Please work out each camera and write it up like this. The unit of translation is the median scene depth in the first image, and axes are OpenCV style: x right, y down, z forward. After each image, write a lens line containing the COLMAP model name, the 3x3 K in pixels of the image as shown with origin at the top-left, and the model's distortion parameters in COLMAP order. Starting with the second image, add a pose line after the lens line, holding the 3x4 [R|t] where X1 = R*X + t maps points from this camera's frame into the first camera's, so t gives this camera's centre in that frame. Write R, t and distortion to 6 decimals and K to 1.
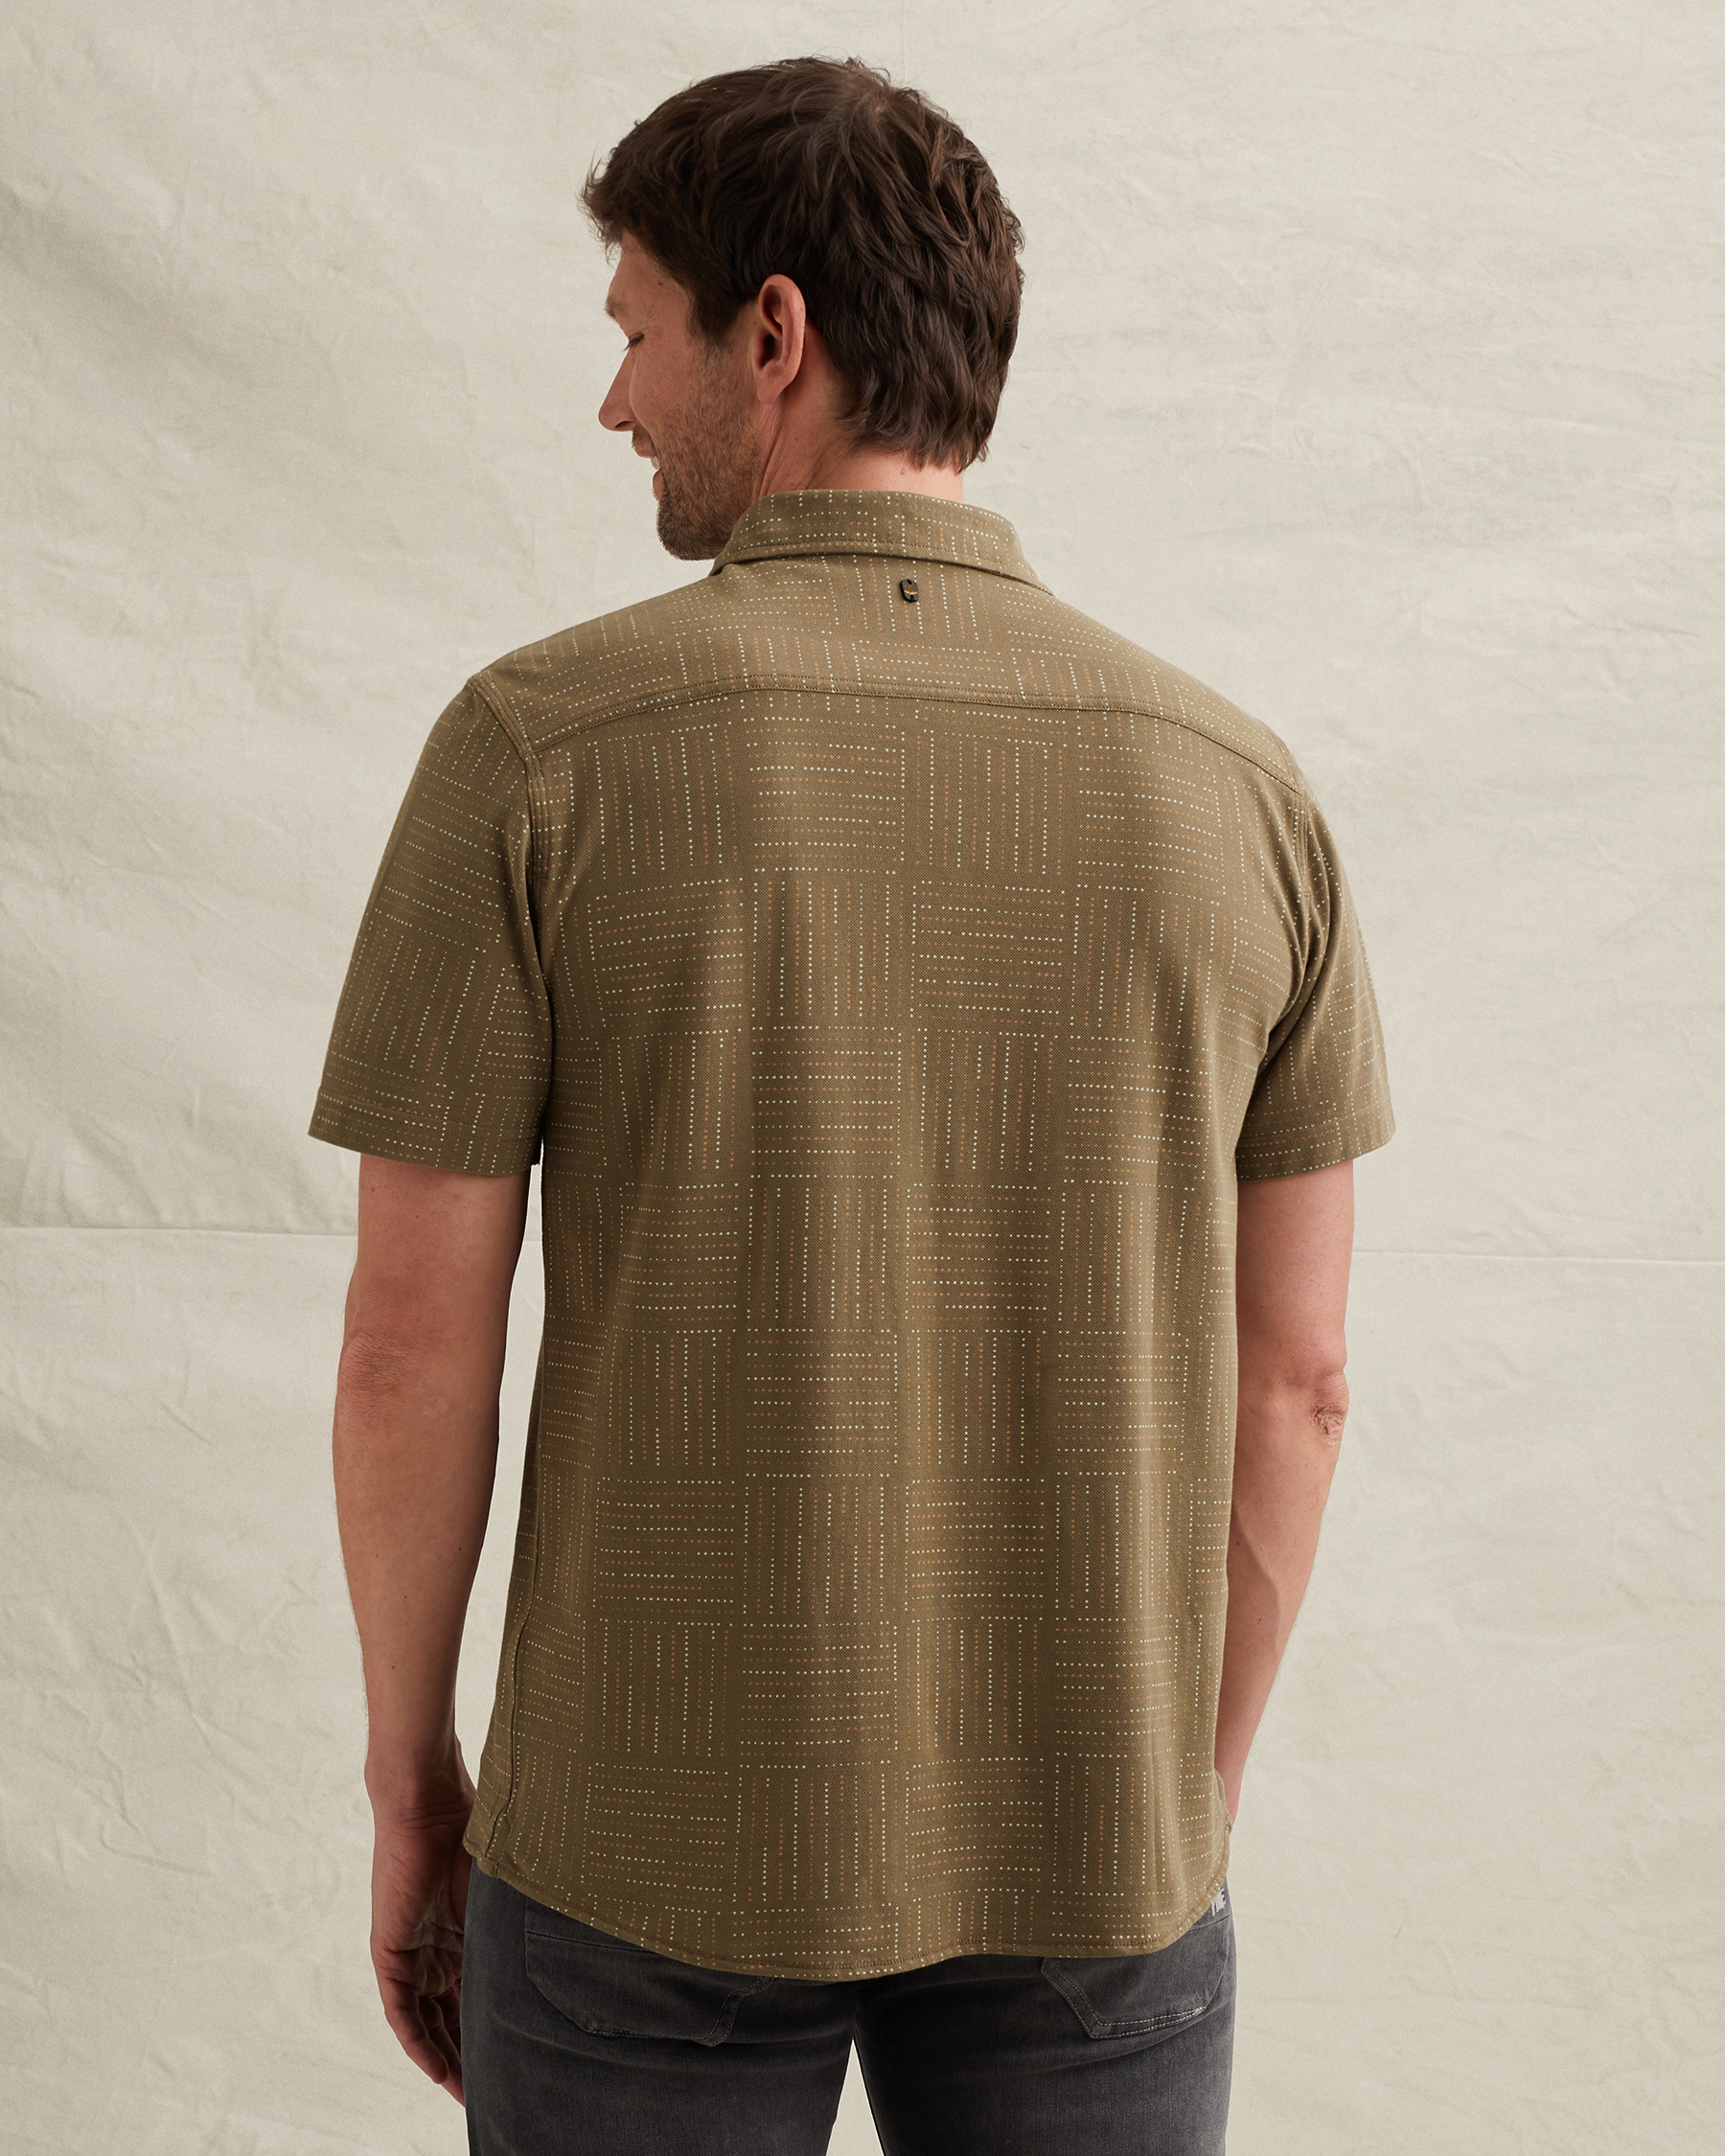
lens RADIAL K [[7449.9, 0, 862.5], [0, 7449.9, 1078.0], [0, 0, 1]] dist [0.044278, -2.362751]
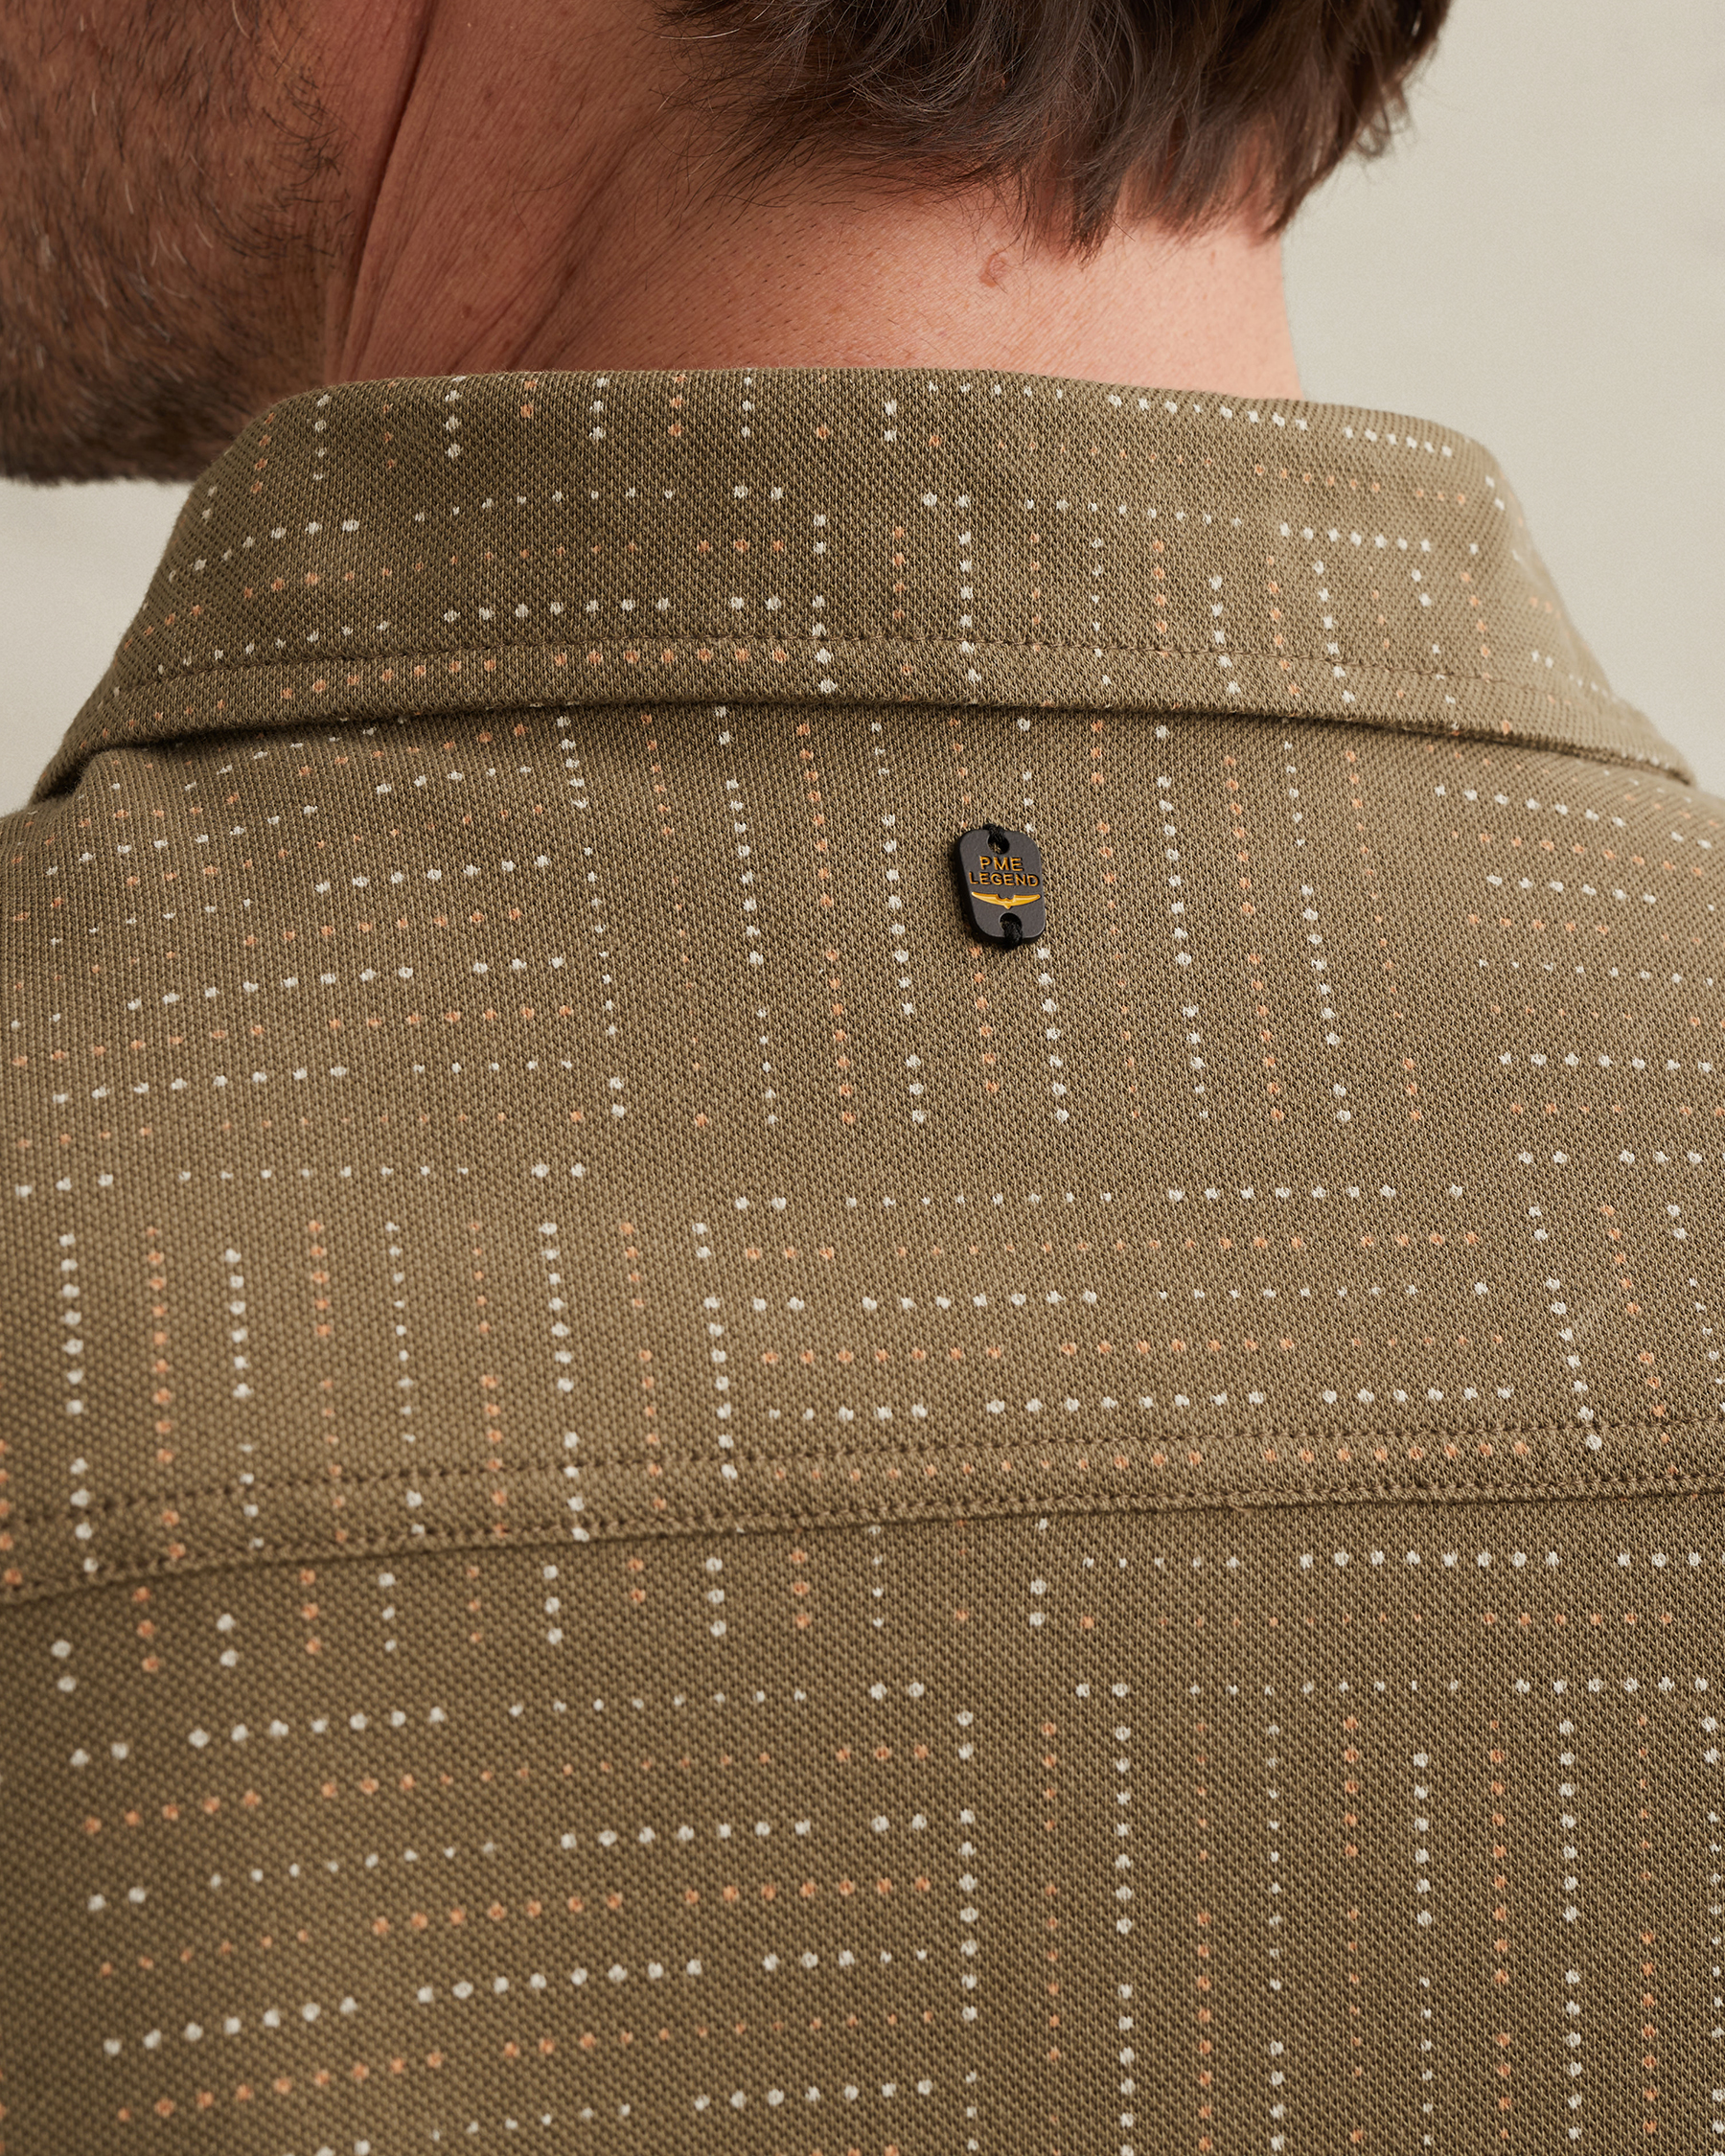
lens RADIAL K [[7449.9, 0, 862.5], [0, 7449.9, 1078.0], [0, 0, 1]] dist [0.044278, -2.362751]
pose [[0.998683, -0.021638, -0.046529, 0.011622], [0.025908, 0.995309, 0.093213, -0.077819], [0.044294, -0.094295, 0.994558, 0.790988]]
